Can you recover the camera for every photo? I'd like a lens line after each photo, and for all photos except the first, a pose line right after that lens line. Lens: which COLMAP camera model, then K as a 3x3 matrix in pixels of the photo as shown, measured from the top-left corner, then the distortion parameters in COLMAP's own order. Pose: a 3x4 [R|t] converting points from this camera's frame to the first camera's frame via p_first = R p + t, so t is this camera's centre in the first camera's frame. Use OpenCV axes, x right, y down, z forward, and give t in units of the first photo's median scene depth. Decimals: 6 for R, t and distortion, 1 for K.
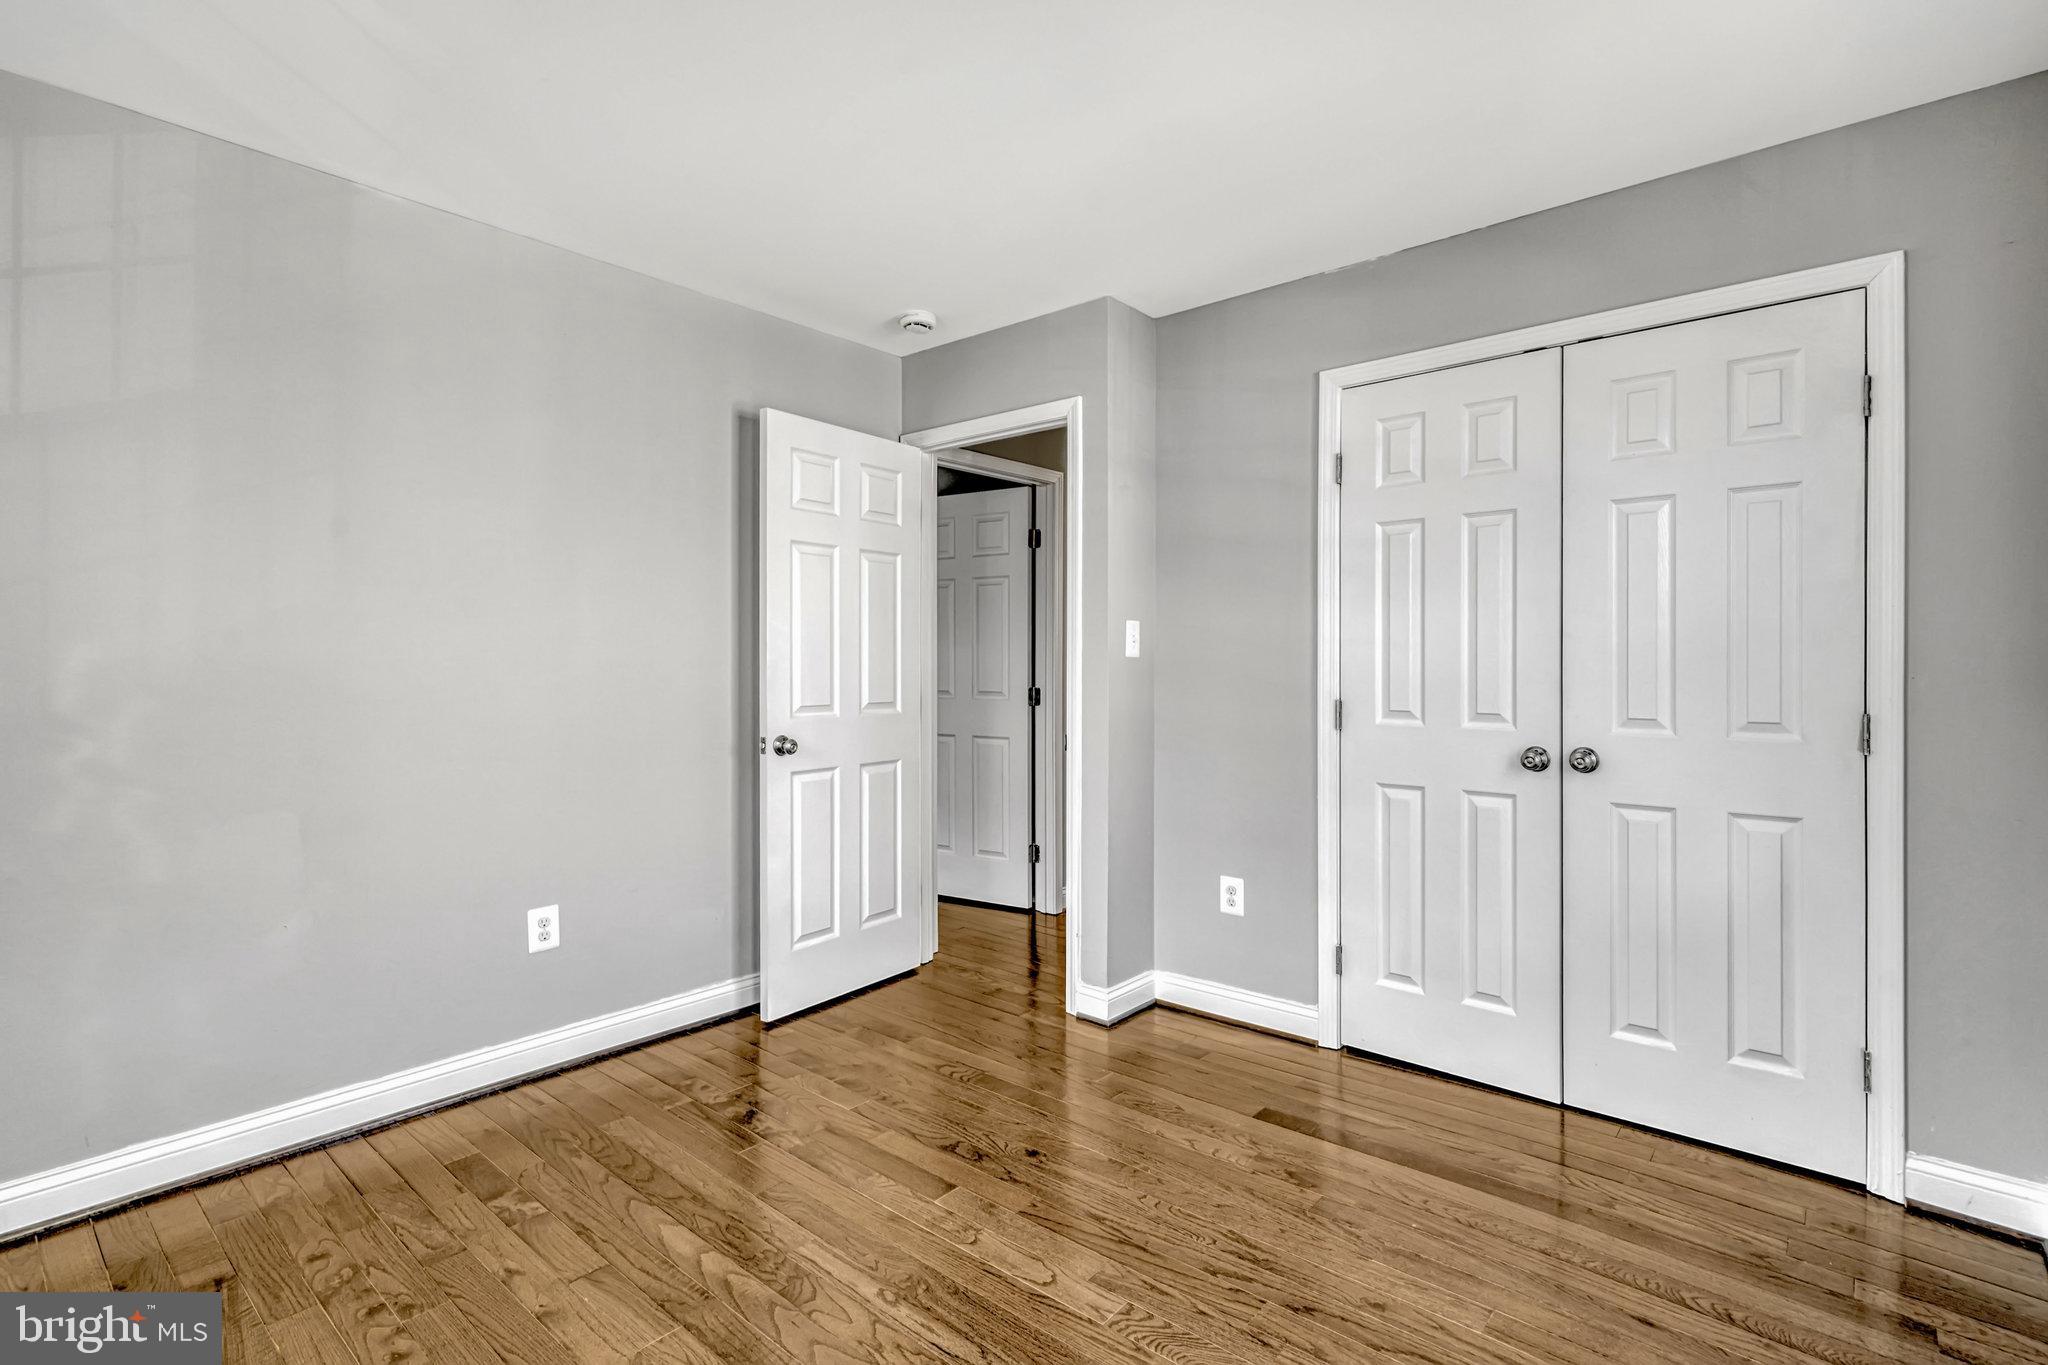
lens RADIAL K [[949.9, 0, 1016.0], [0, 949.9, 675.5], [0, 0, 1]] dist [0.021936, -0.011685]
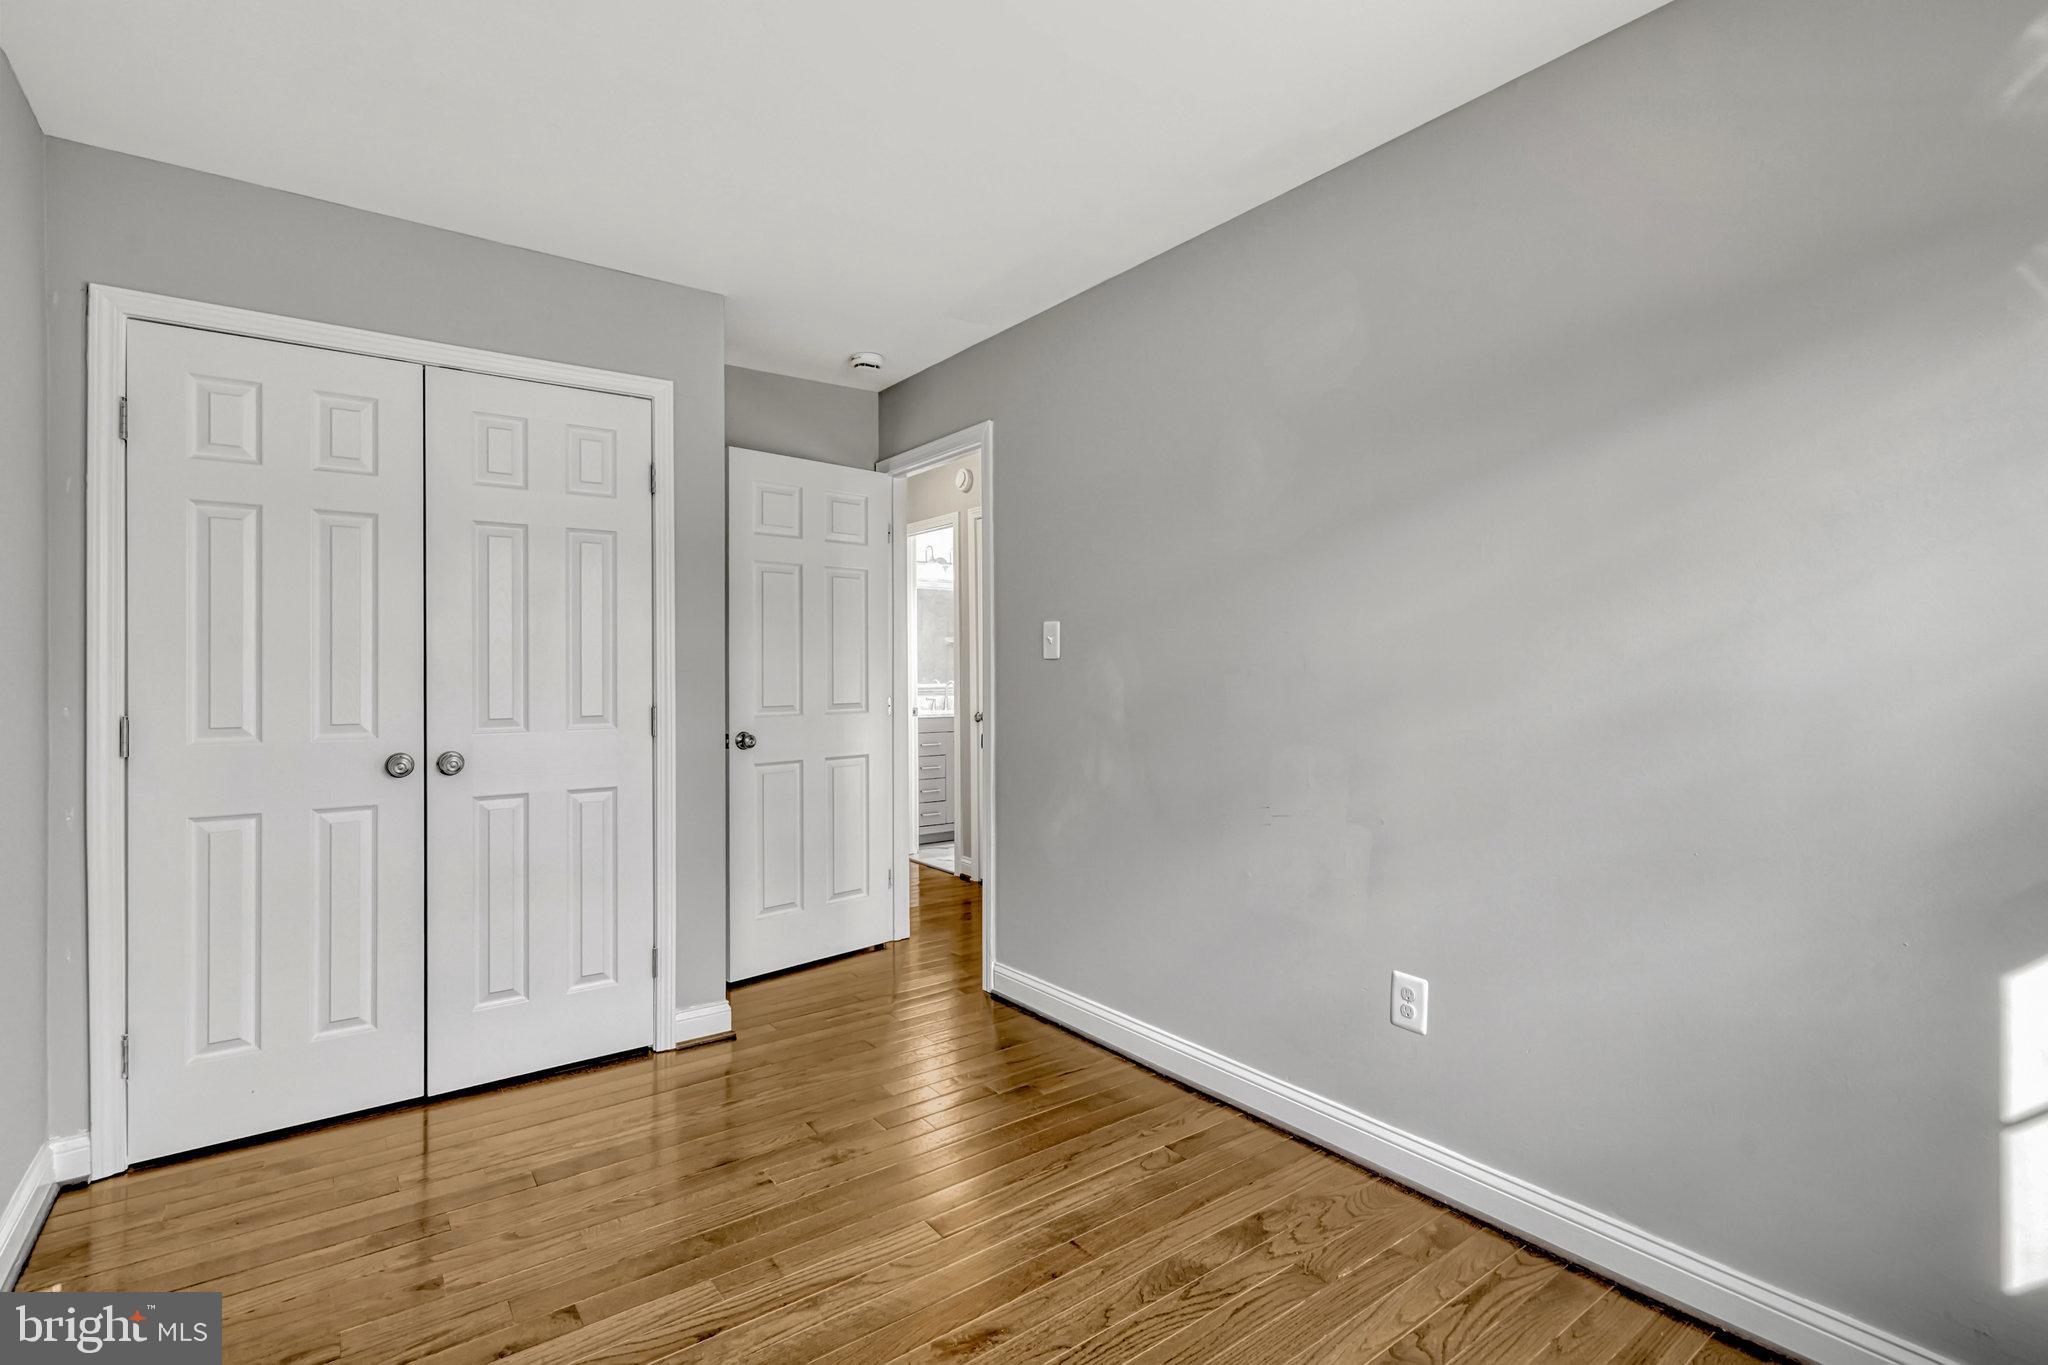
lens RADIAL K [[949.9, 0, 1020.7], [0, 949.9, 674.5], [0, 0, 1]] dist [0.021936, -0.011685]
pose [[0.233303, 0.001895, 0.972402, -0.286641], [0.012100, 0.999915, -0.004852, 0.004001], [-0.972329, 0.012898, 0.233260, 0.129824]]
